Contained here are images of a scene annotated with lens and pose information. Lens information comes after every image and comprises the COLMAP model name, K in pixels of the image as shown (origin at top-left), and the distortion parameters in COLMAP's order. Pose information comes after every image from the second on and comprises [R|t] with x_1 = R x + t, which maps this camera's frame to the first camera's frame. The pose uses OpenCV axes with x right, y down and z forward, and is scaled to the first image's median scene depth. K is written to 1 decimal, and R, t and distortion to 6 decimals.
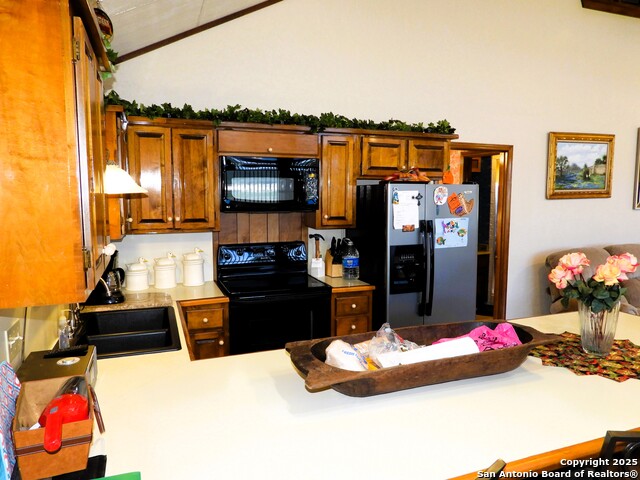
lens RADIAL K [[458.1, 0, 320.0], [0, 458.1, 240.0], [0, 0, 1]] dist [-0.015450, 0.002626]
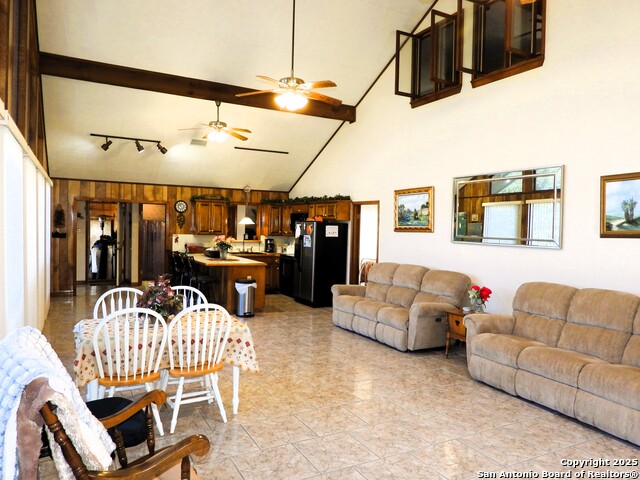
lens RADIAL K [[458.1, 0, 320.0], [0, 458.1, 240.0], [0, 0, 1]] dist [-0.015450, 0.002626]
pose [[0.138599, 0.033968, -0.989766, 2.012776], [-0.133226, 0.990967, 0.015353, -0.049816], [0.981346, 0.129735, 0.141873, 0.512683]]
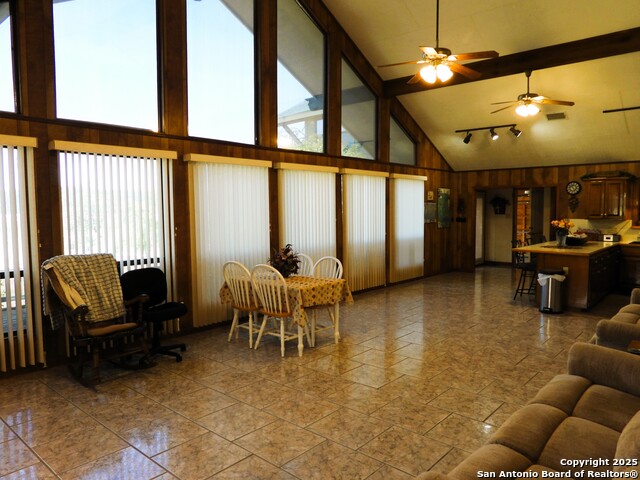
lens RADIAL K [[458.1, 0, 320.0], [0, 458.1, 240.0], [0, 0, 1]] dist [-0.015450, 0.002626]
pose [[-0.878842, 0.038874, -0.475526, 1.665979], [-0.046120, 0.985086, 0.165768, -0.137553], [0.474878, 0.167615, -0.863942, 1.332371]]
